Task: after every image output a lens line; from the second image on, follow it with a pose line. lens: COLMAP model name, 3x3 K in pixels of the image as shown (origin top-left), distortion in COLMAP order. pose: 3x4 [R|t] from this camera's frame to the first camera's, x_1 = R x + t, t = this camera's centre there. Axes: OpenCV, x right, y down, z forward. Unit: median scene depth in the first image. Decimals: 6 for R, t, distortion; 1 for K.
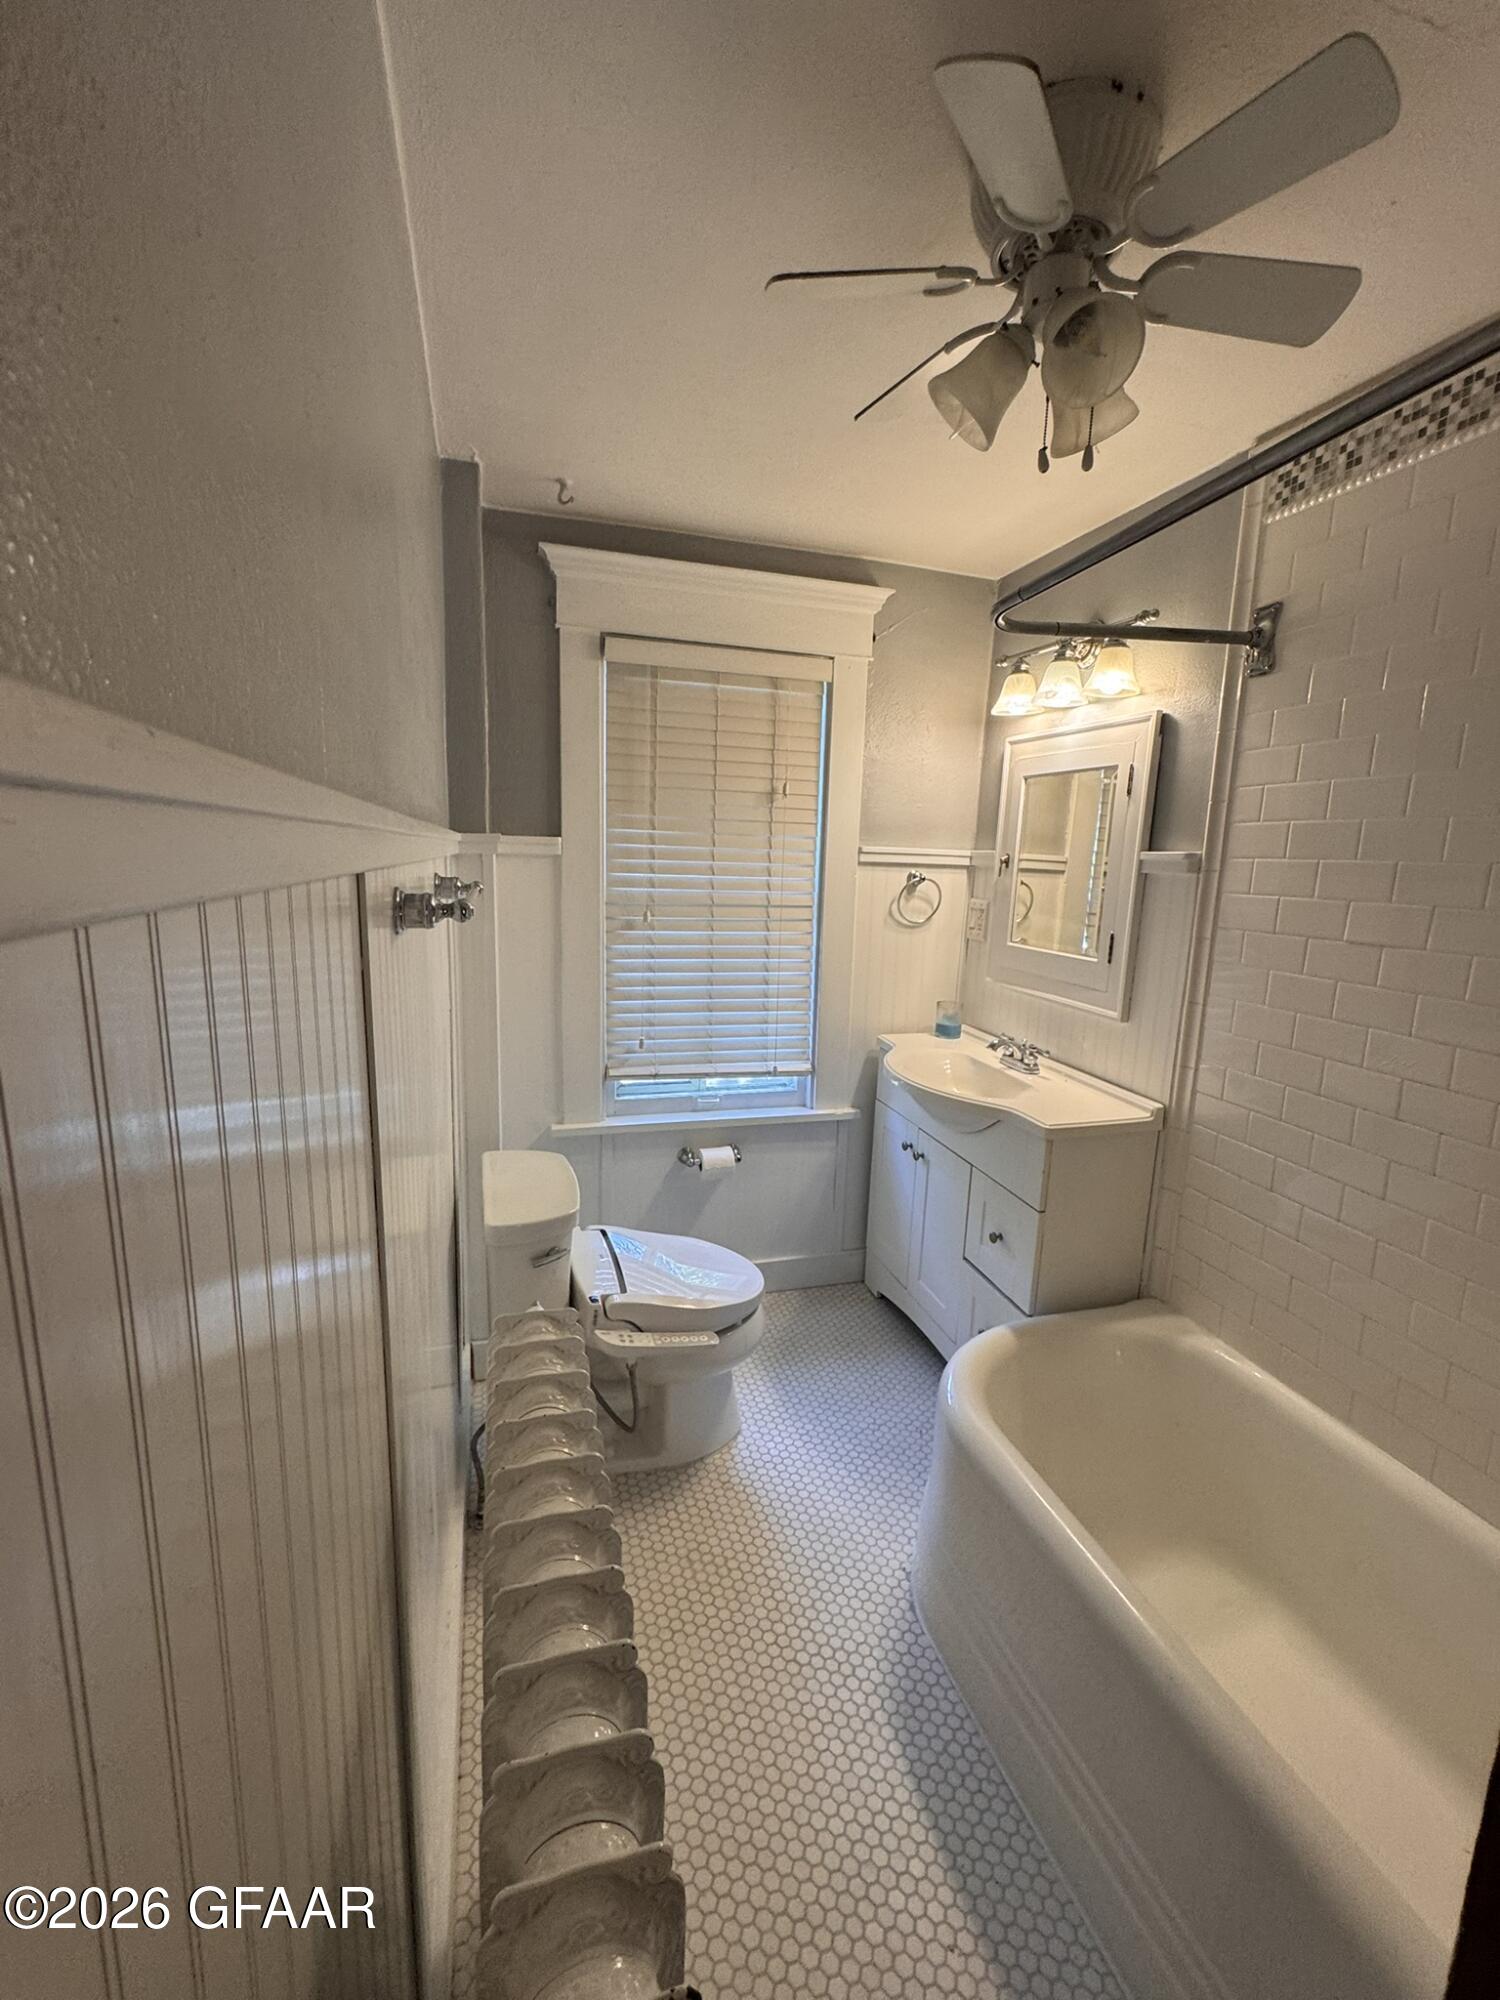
lens RADIAL K [[853.2, 0, 748.0], [0, 853.2, 1007.2], [0, 0, 1]] dist [-0.005208, -0.000142]
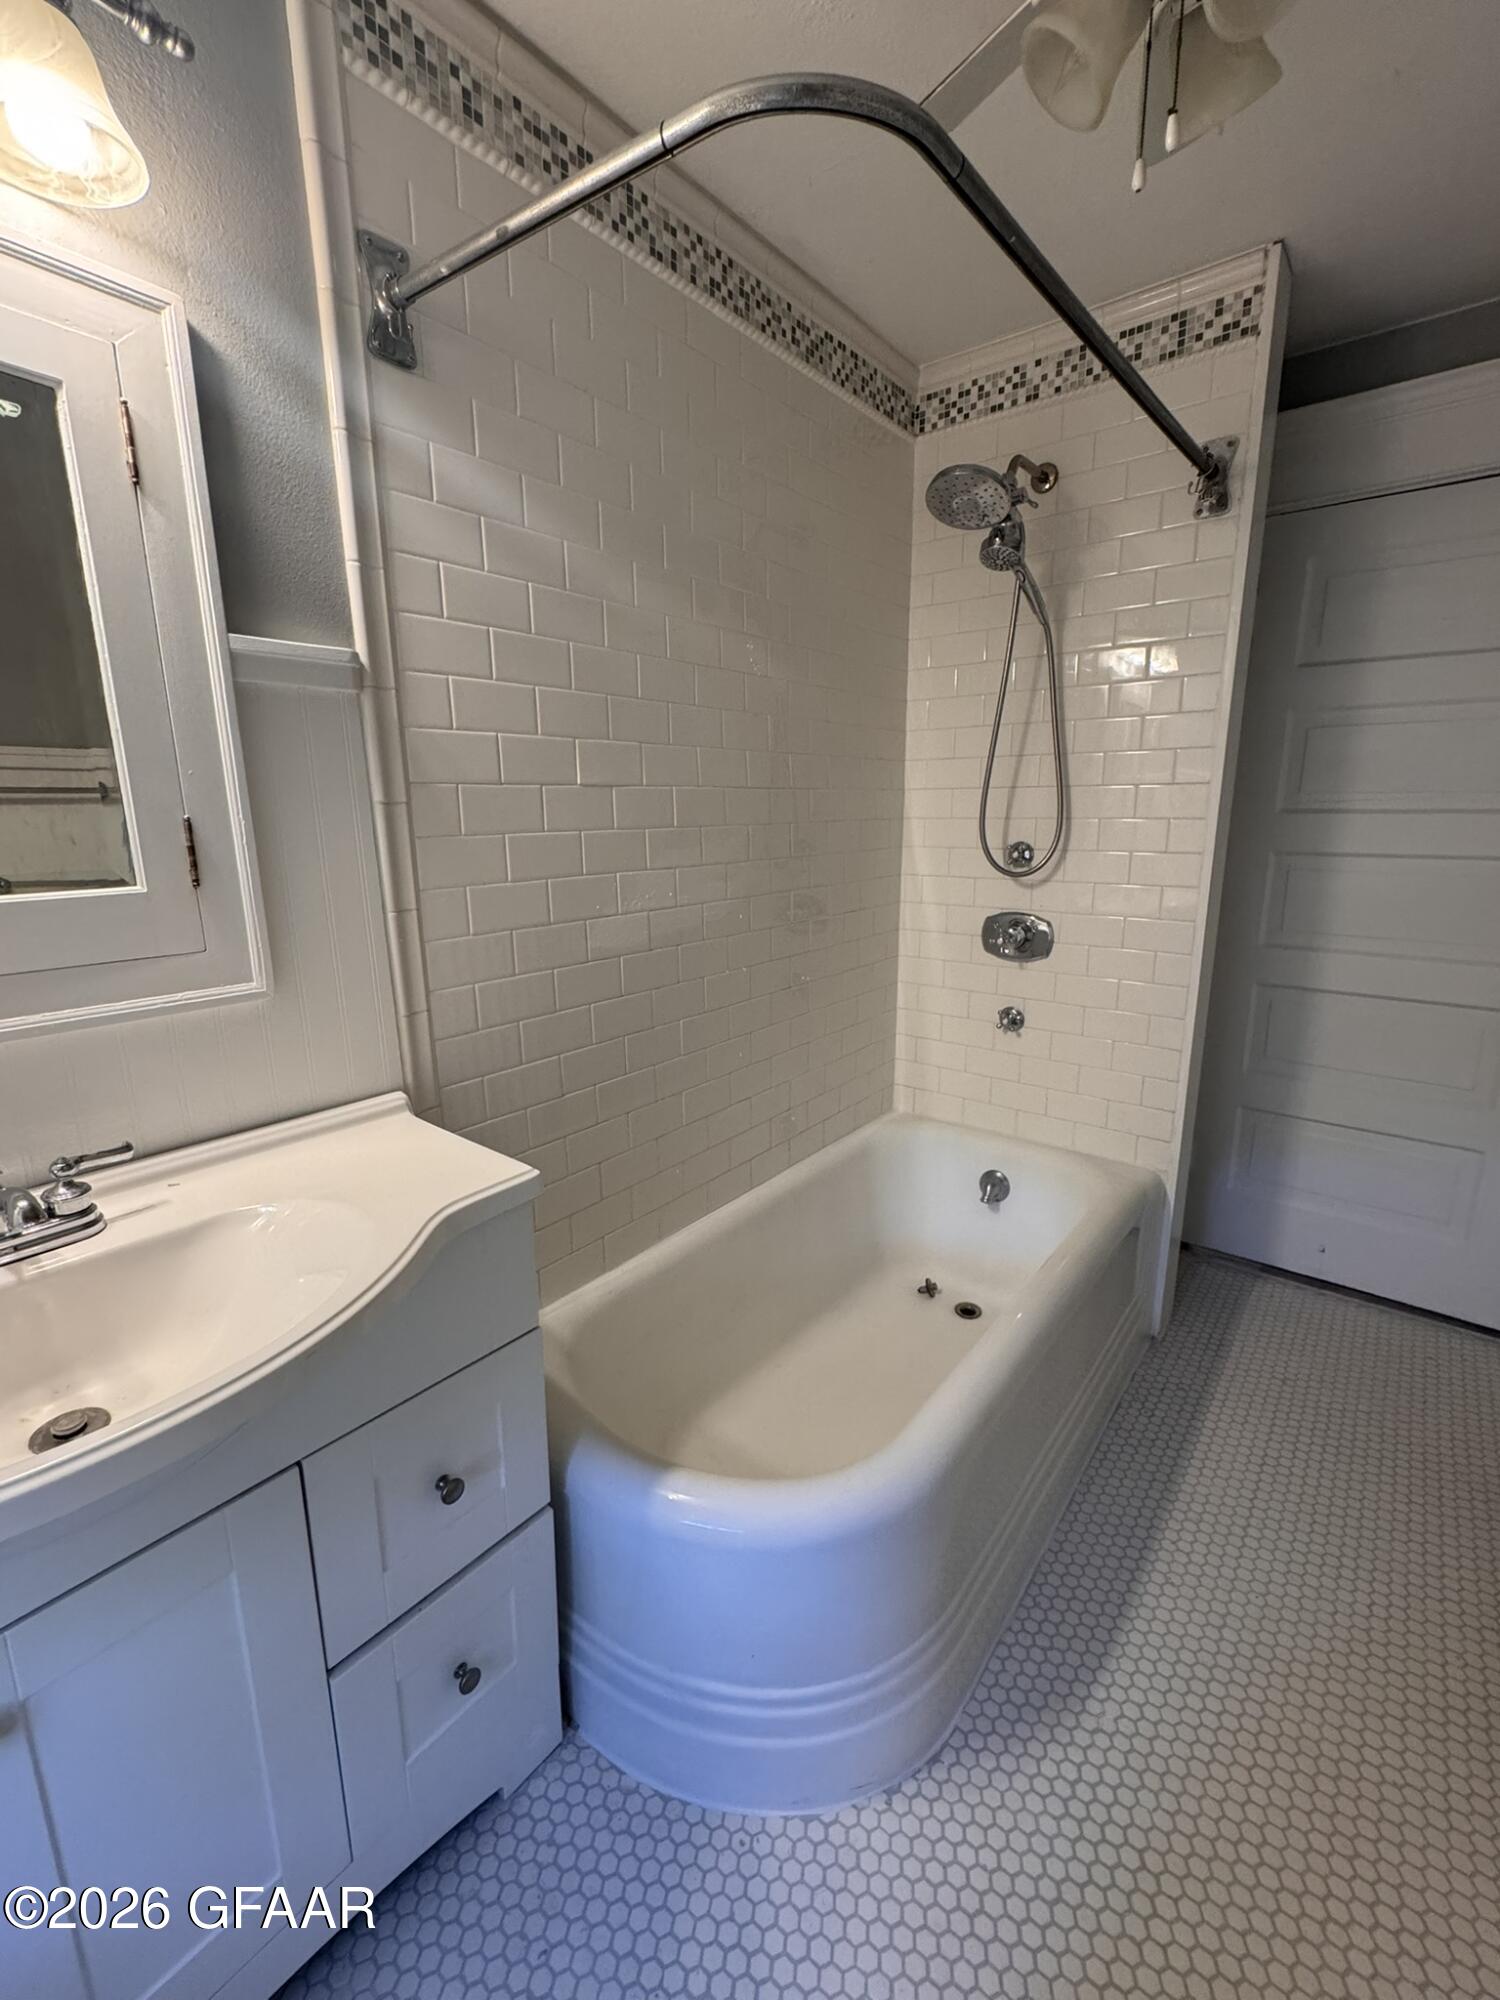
lens RADIAL K [[853.2, 0, 746.1], [0, 853.2, 994.4], [0, 0, 1]] dist [-0.005208, -0.000142]
pose [[-0.581803, -0.210684, 0.785569, -0.137408], [0.126431, 0.930698, 0.343243, -0.149299], [-0.803443, 0.299020, -0.514846, 1.308759]]
